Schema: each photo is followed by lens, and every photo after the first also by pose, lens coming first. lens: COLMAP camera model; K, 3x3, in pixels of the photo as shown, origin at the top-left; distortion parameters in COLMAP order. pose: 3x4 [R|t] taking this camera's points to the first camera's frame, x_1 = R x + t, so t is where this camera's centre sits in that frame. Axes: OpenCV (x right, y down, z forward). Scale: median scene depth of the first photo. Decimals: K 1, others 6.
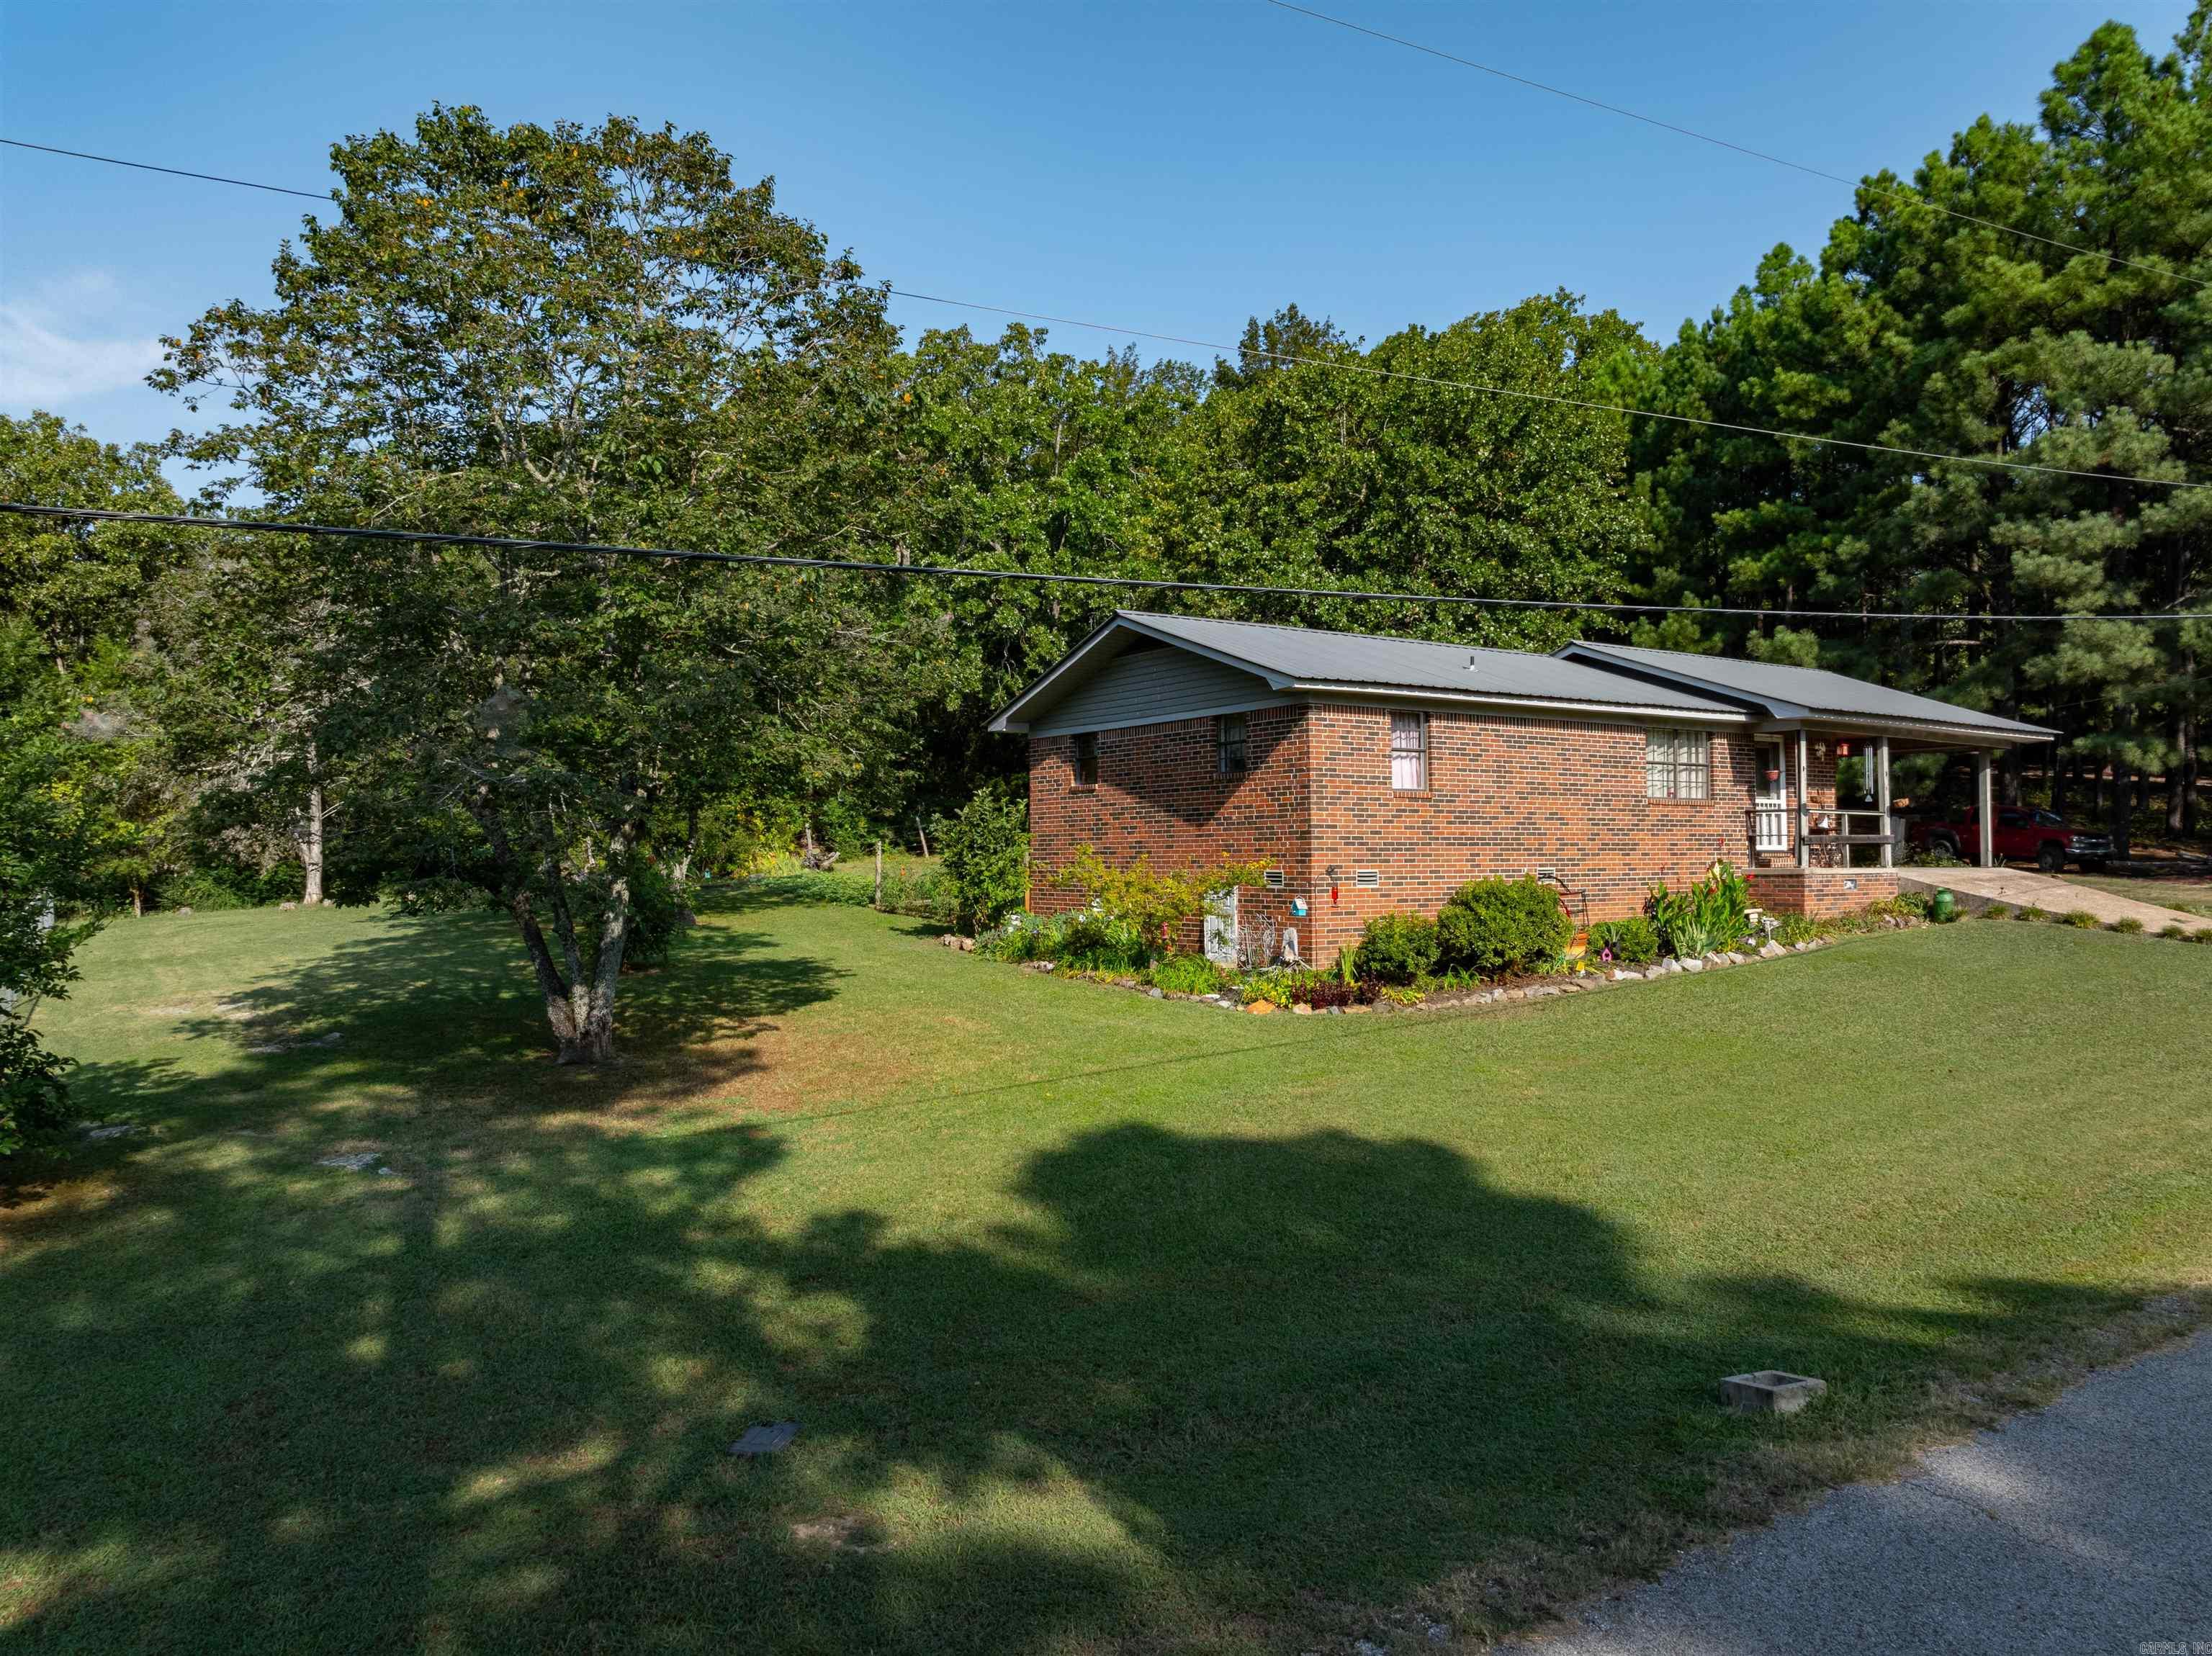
lens RADIAL K [[1555.8, 0, 1111.8], [0, 1555.8, 824.8], [0, 0, 1]] dist [-0.039669, 0.007134]
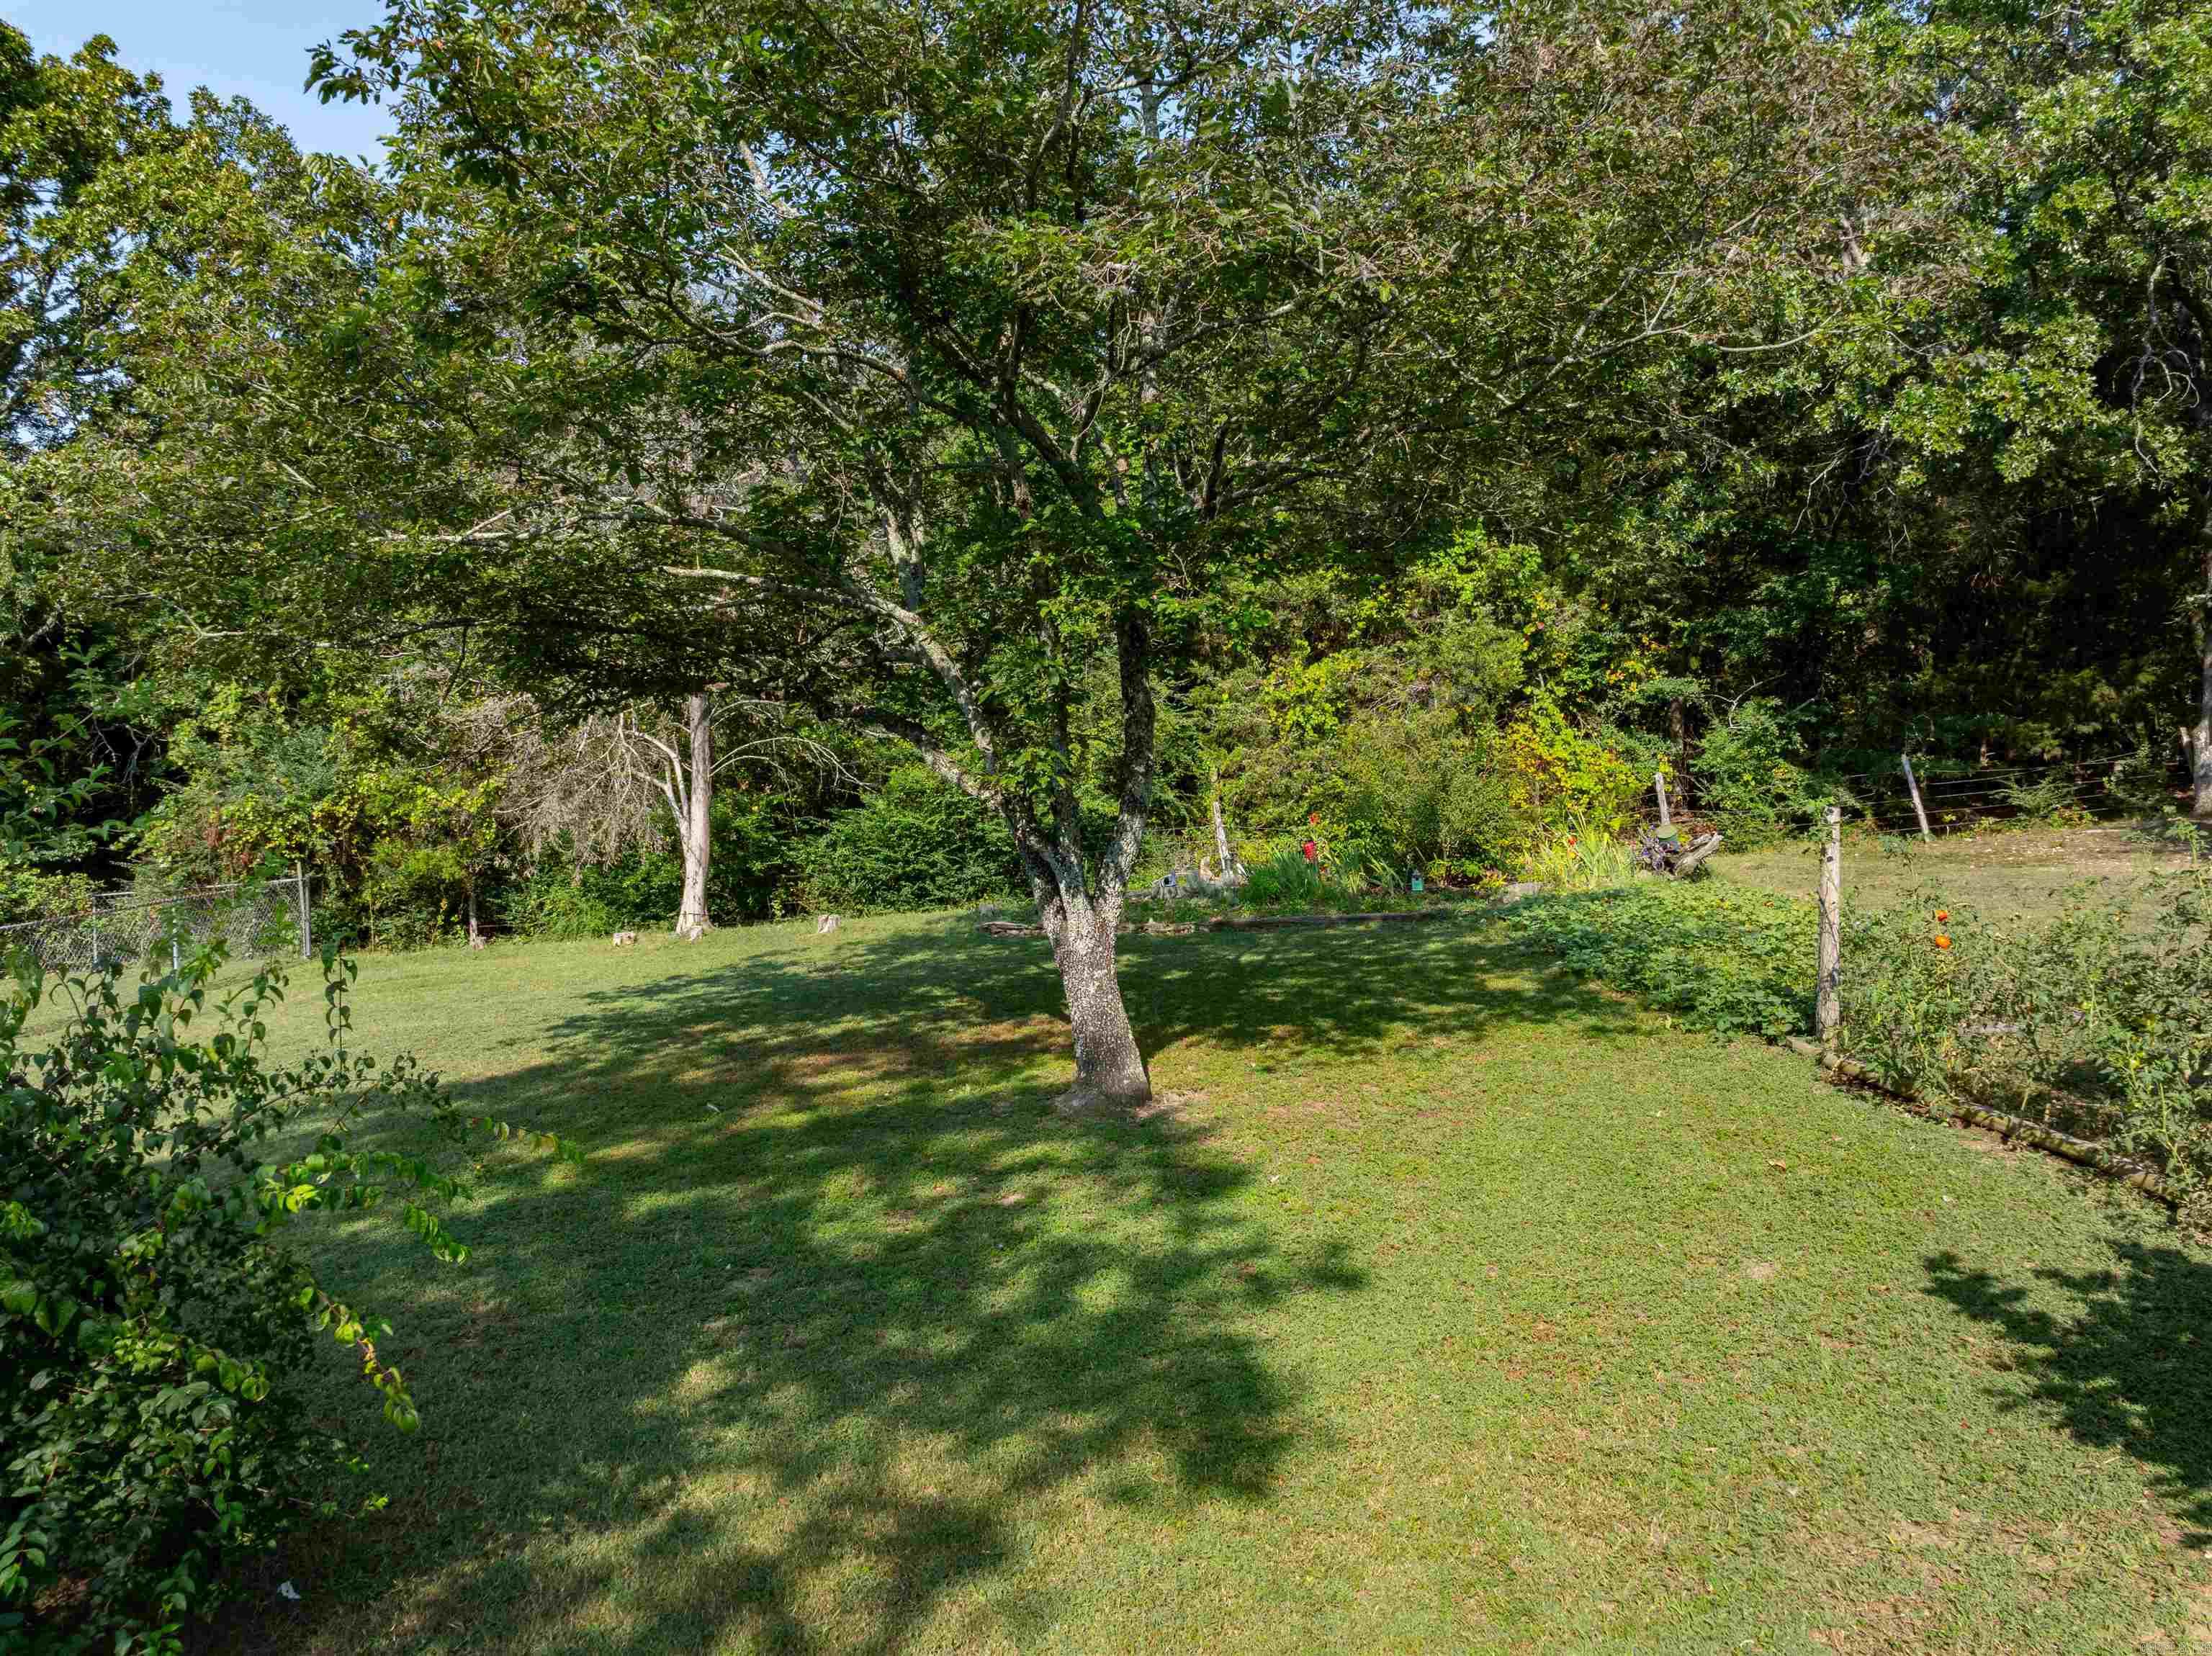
lens RADIAL K [[1555.8, 0, 1104.9], [0, 1555.8, 823.1], [0, 0, 1]] dist [-0.039669, 0.007134]
pose [[0.836722, -0.004213, -0.547611, -0.133632], [0.013590, 0.999822, 0.013073, 0.010988], [0.547459, -0.018381, 0.836631, 0.868690]]
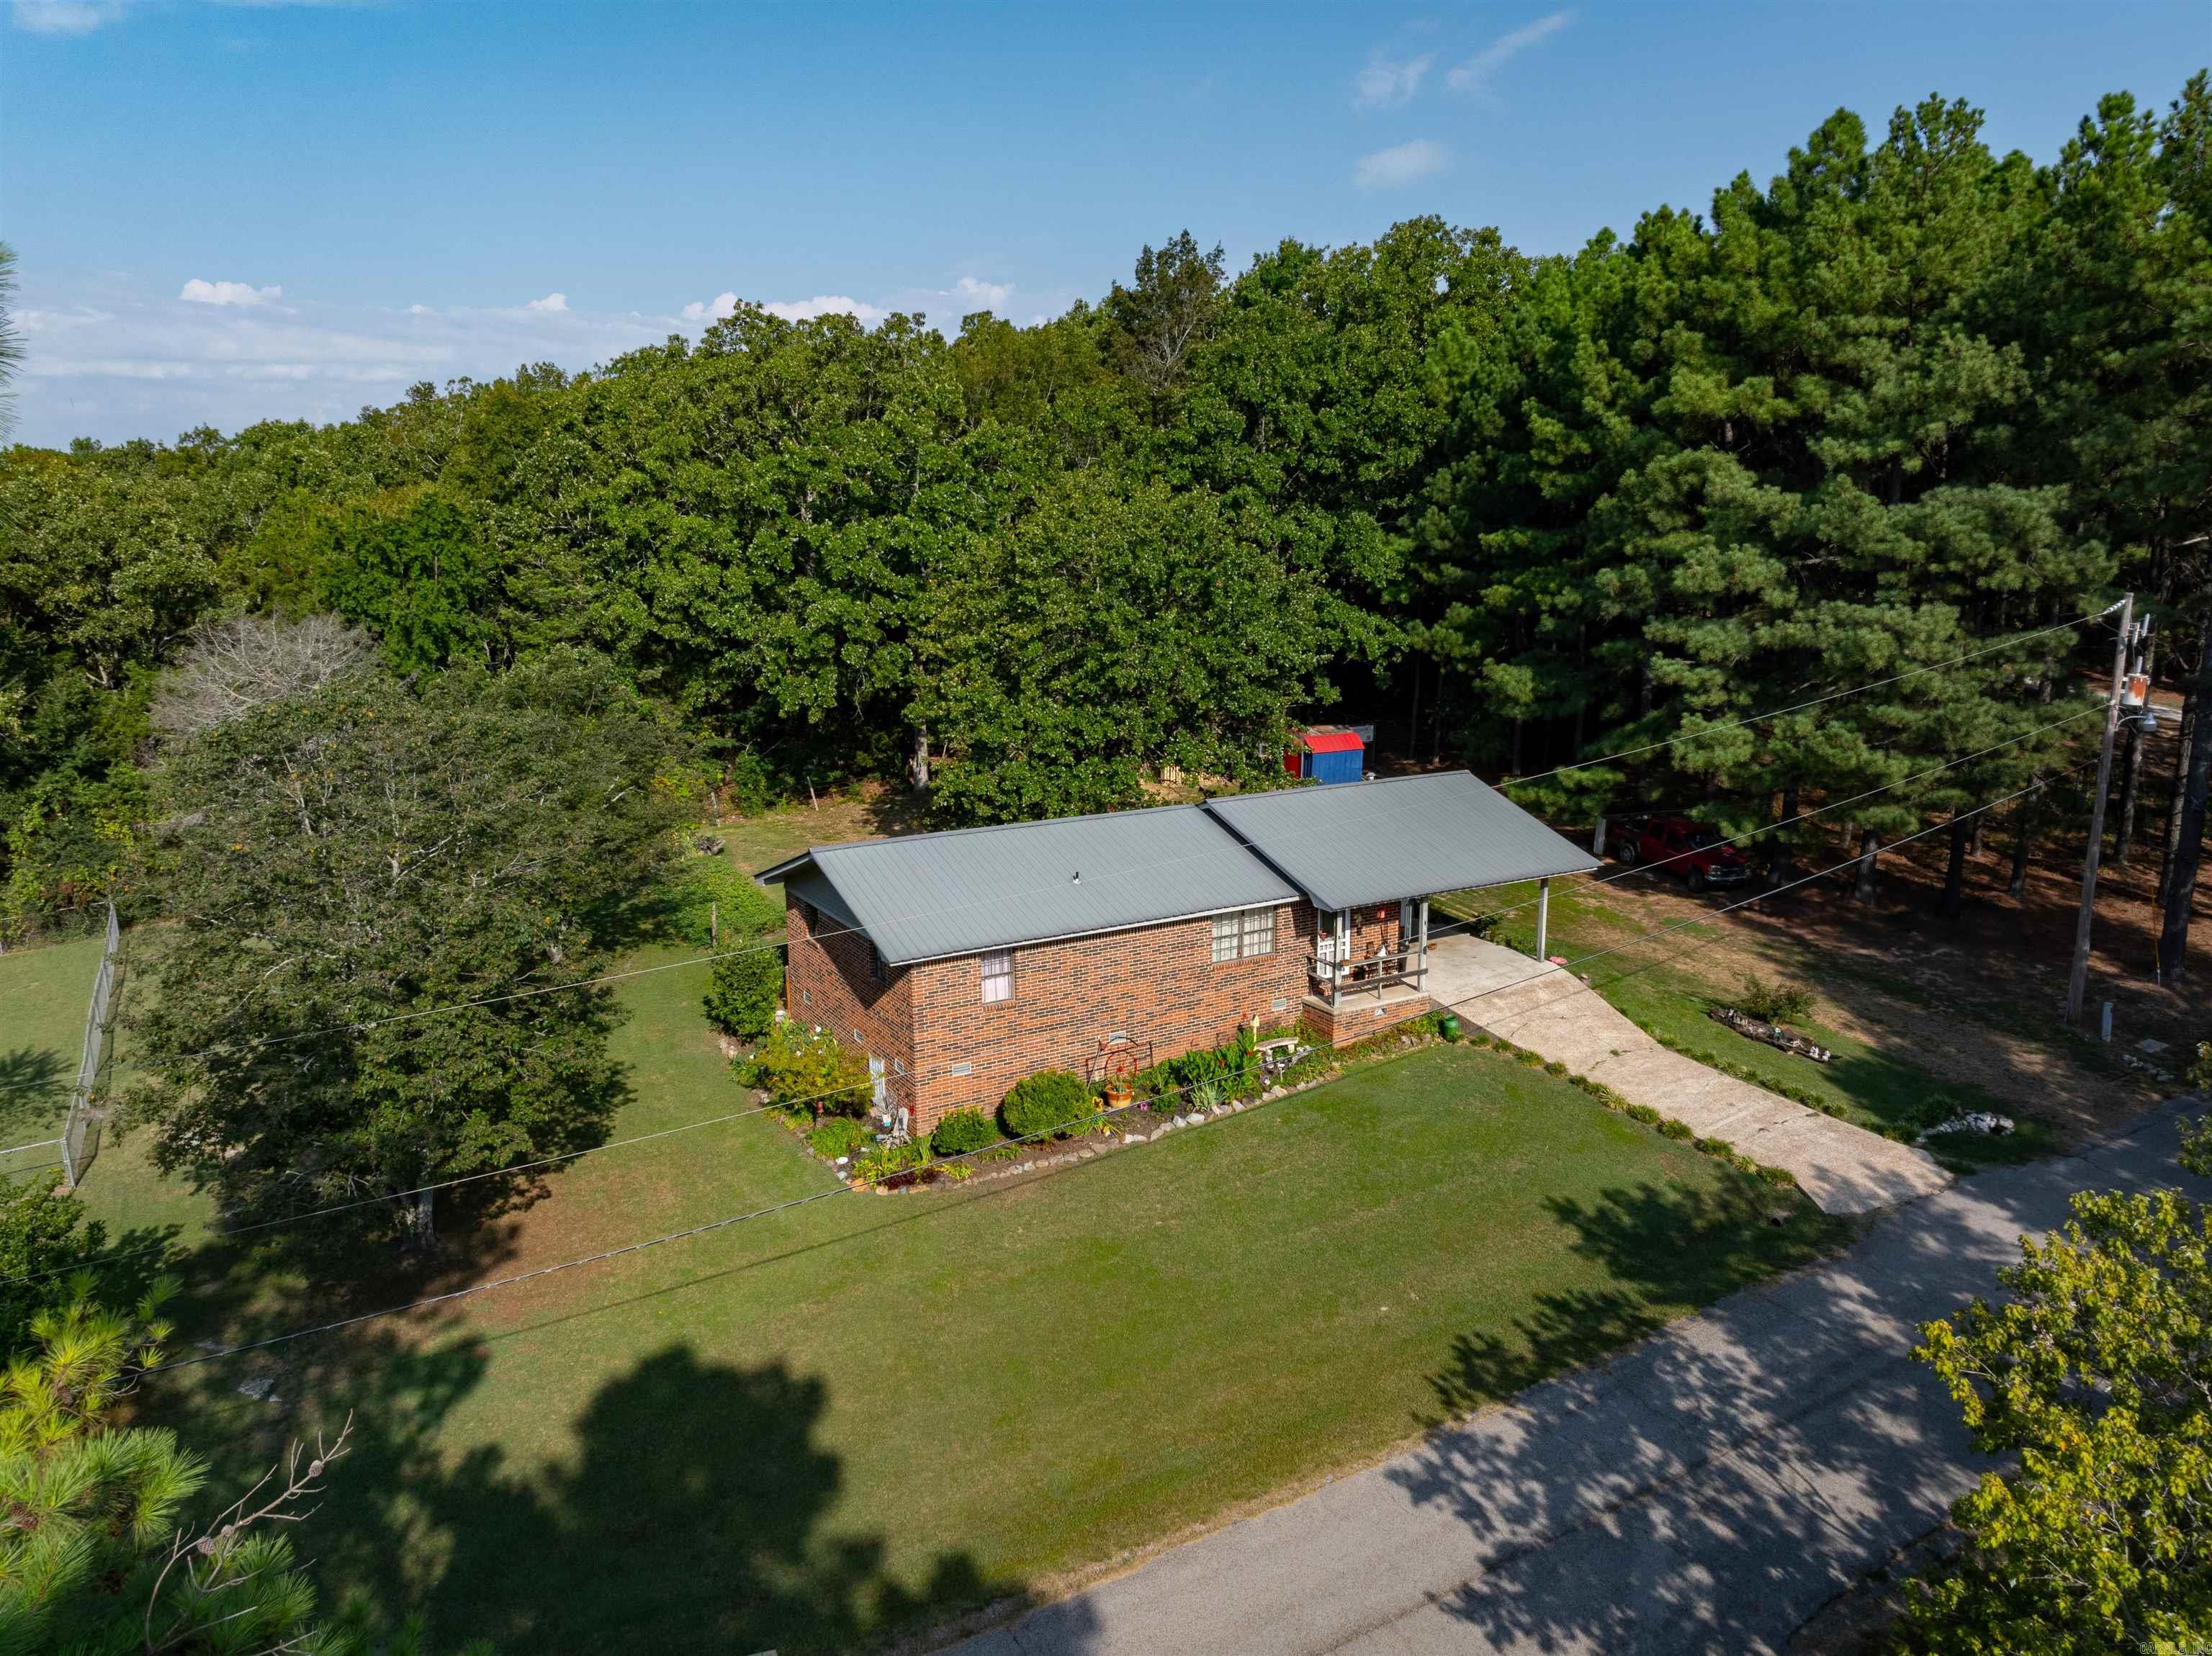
lens RADIAL K [[1555.8, 0, 1109.4], [0, 1555.8, 821.1], [0, 0, 1]] dist [-0.039669, 0.007134]
pose [[0.998537, 0.013407, -0.052384, 0.330947], [-0.001717, 0.976148, 0.217102, -0.448612], [0.054046, -0.216694, 0.974742, -0.324922]]
